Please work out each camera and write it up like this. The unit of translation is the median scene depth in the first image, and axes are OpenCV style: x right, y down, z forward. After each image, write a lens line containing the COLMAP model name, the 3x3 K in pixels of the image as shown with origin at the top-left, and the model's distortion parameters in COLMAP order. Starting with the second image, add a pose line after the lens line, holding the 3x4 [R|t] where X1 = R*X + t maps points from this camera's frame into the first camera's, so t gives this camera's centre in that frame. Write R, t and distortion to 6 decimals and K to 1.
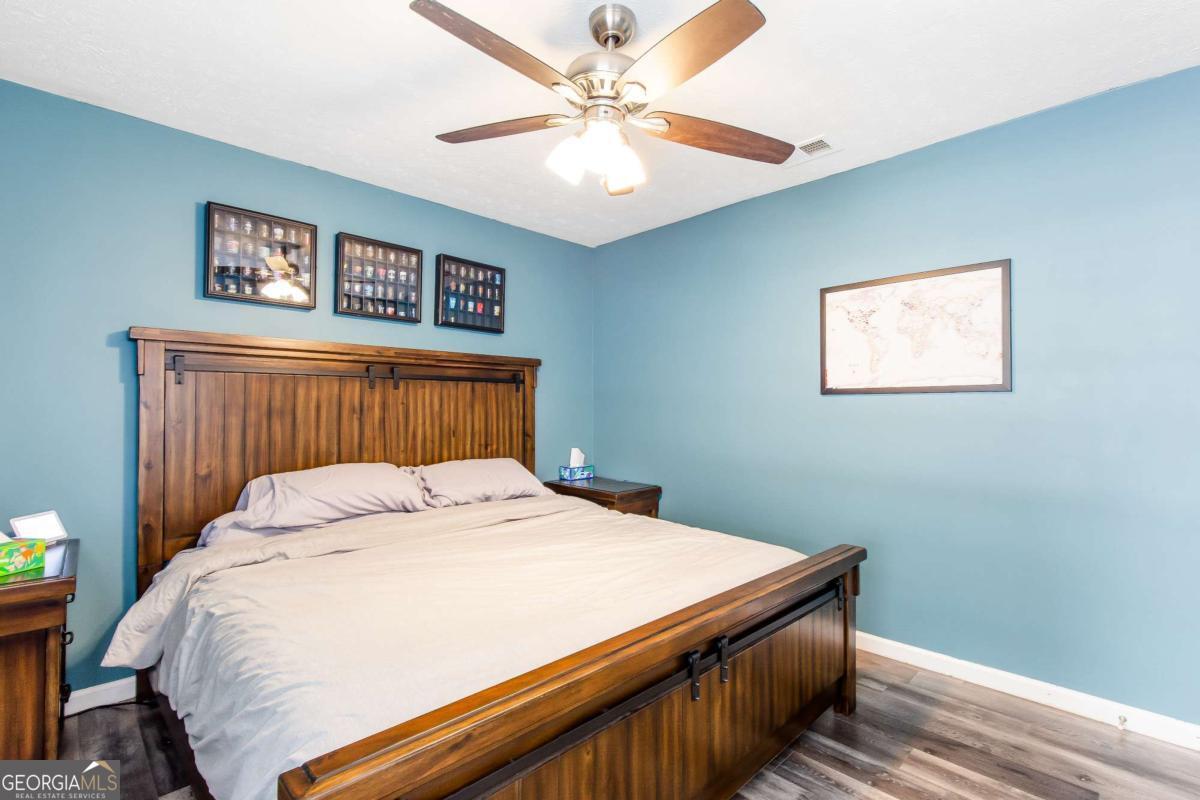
lens RADIAL K [[546.6, 0, 604.3], [0, 546.6, 402.7], [0, 0, 1]] dist [0.003761, 0.000258]
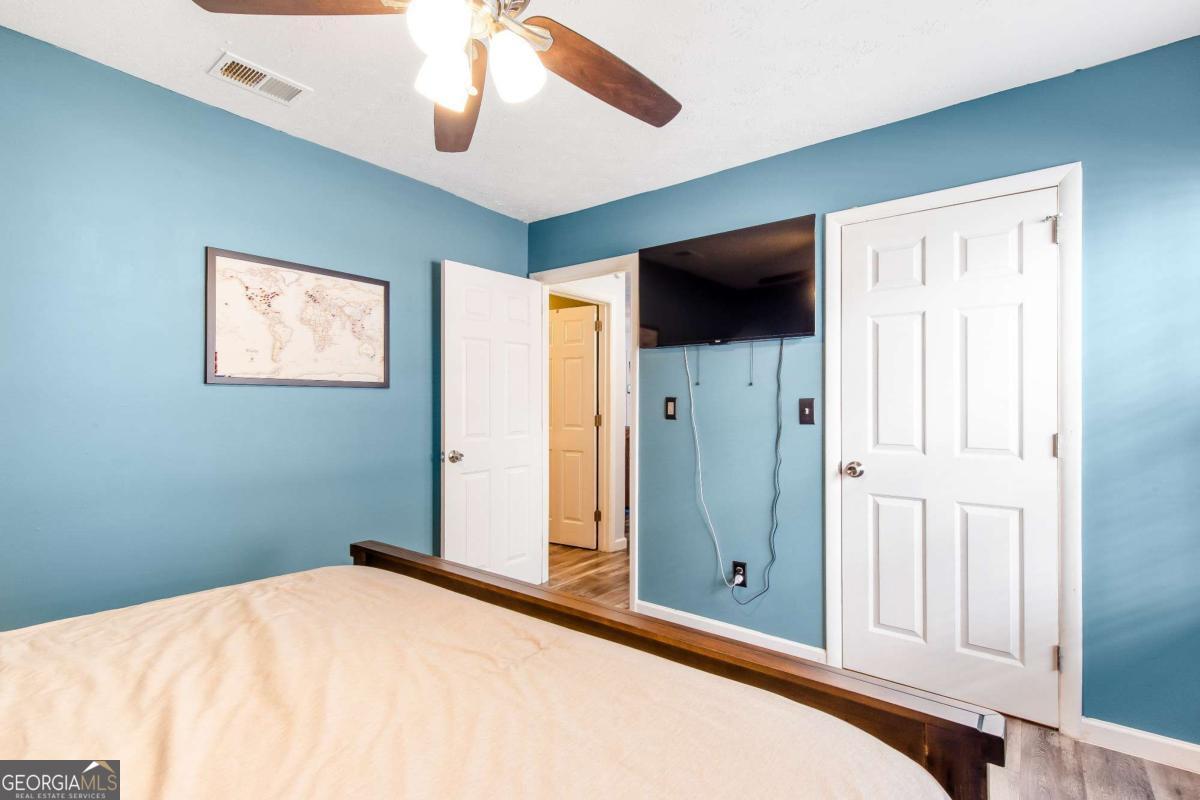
lens RADIAL K [[546.6, 0, 604.3], [0, 546.6, 402.7], [0, 0, 1]] dist [0.003761, 0.000258]
pose [[-0.120567, 0.003067, 0.992700, -0.509484], [-0.013541, 0.999897, -0.004734, 0.010222], [-0.992613, -0.014013, -0.120513, 0.613351]]
